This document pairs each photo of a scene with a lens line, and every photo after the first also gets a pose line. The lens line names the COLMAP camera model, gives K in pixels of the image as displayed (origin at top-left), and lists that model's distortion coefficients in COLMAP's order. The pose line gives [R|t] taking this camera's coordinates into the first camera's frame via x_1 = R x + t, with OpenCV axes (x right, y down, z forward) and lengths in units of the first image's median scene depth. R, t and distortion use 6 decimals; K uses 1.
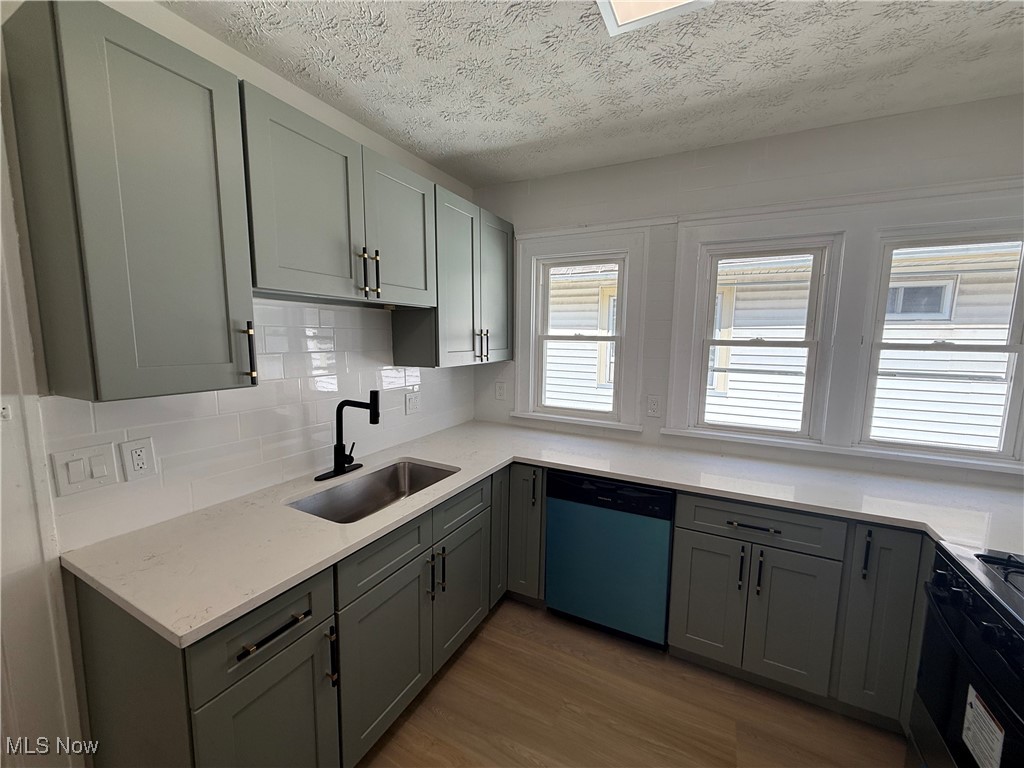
lens RADIAL K [[407.5, 0, 509.7], [0, 407.5, 384.7], [0, 0, 1]] dist [-0.000071, -0.000317]
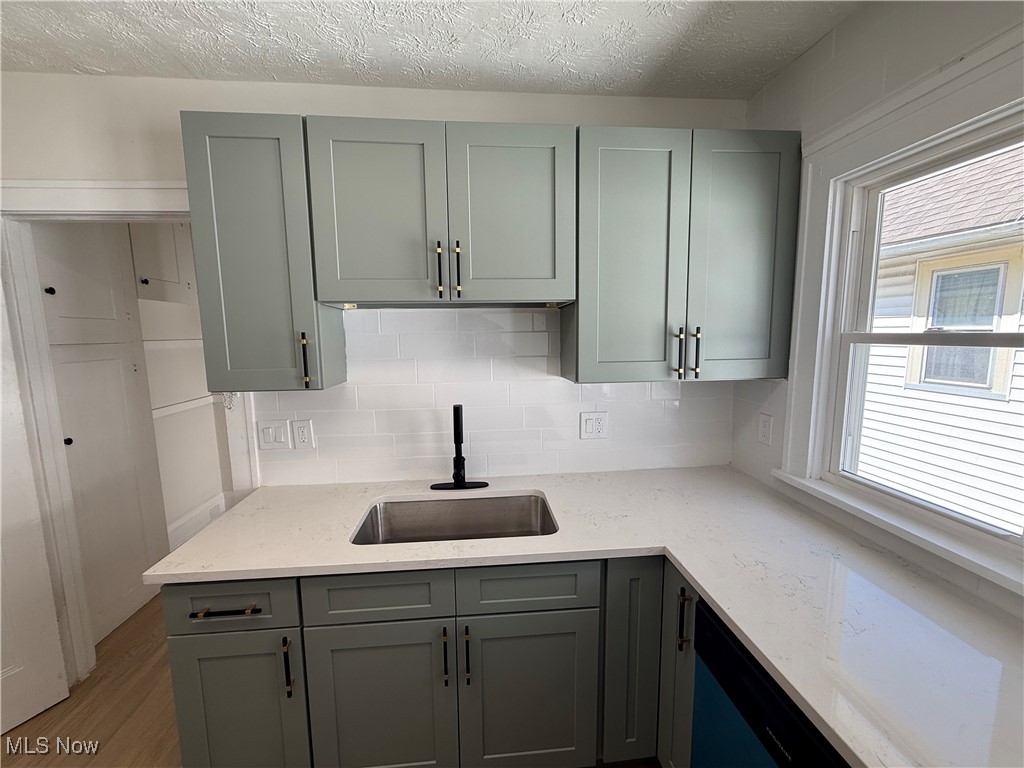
lens RADIAL K [[407.5, 0, 509.7], [0, 407.5, 384.7], [0, 0, 1]] dist [-0.000071, -0.000317]
pose [[0.543614, 0.084716, -0.835049, 0.380464], [-0.081397, 0.995525, 0.048008, -0.067706], [0.835379, 0.041873, 0.548077, 0.528502]]
